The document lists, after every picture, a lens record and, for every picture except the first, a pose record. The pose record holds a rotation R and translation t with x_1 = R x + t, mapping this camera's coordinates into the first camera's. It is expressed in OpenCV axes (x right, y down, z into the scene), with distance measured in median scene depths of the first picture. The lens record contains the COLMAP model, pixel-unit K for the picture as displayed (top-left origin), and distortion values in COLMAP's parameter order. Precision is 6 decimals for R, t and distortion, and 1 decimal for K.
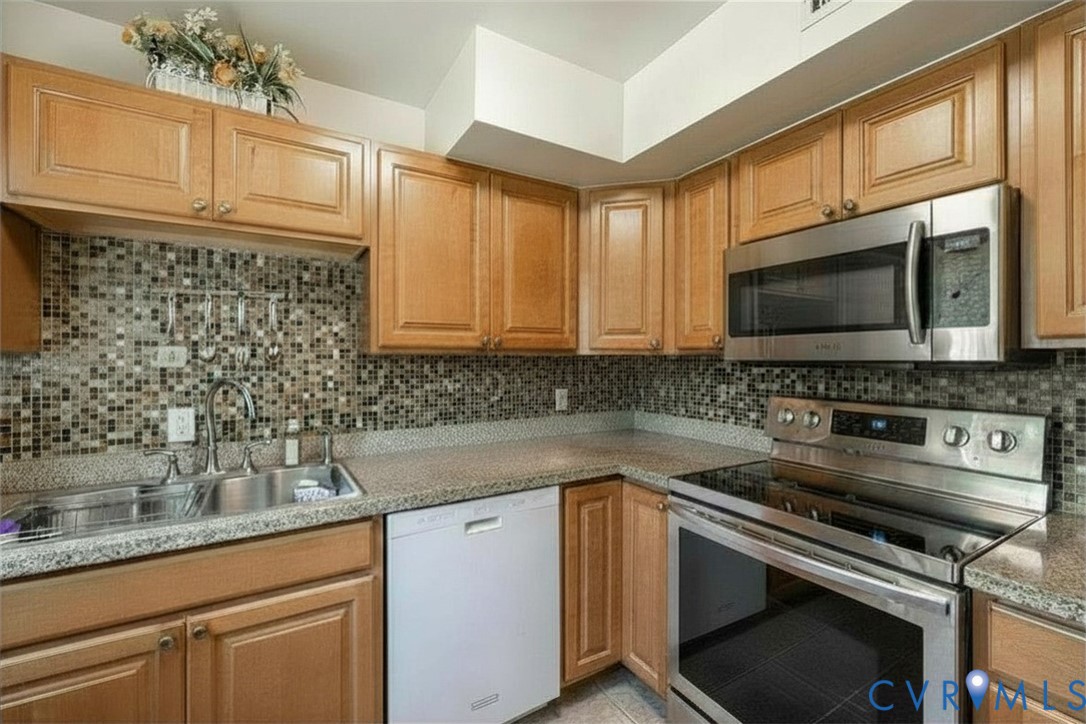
lens RADIAL K [[453.9, 0, 542.1], [0, 453.9, 356.7], [0, 0, 1]] dist [-0.000684, -0.000971]
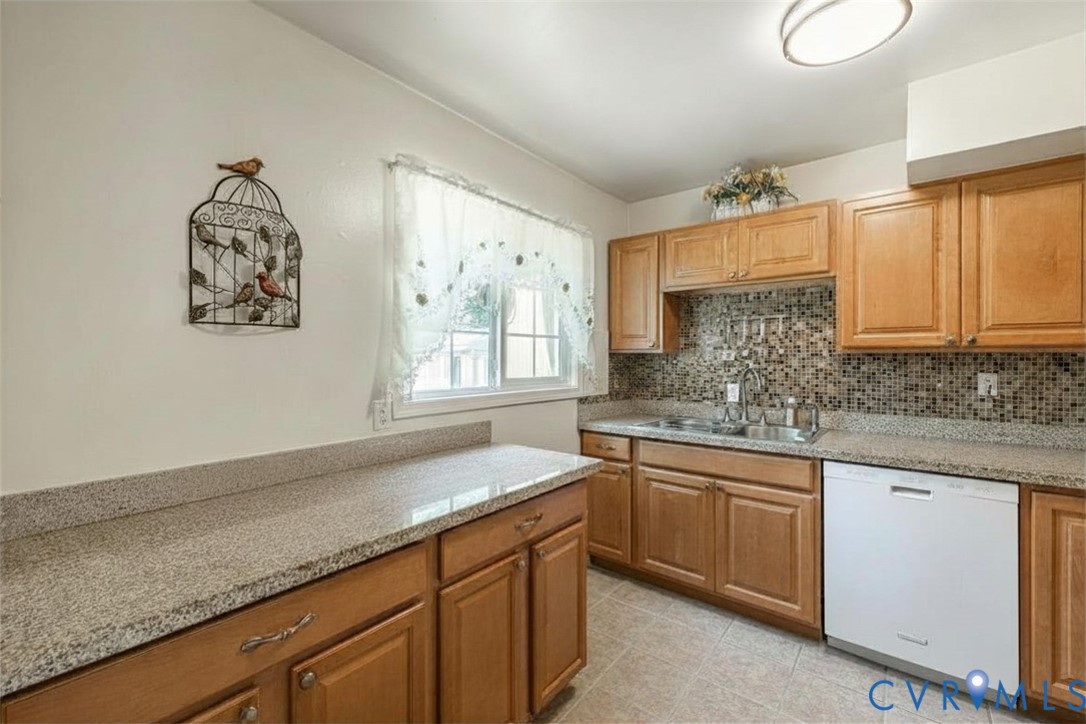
lens RADIAL K [[453.9, 0, 542.1], [0, 453.9, 356.7], [0, 0, 1]] dist [-0.000684, -0.000971]
pose [[0.339066, 0.003100, -0.940757, 0.643292], [0.001143, 0.999992, 0.003707, -0.000889], [0.940762, -0.002332, 0.339060, -0.327349]]
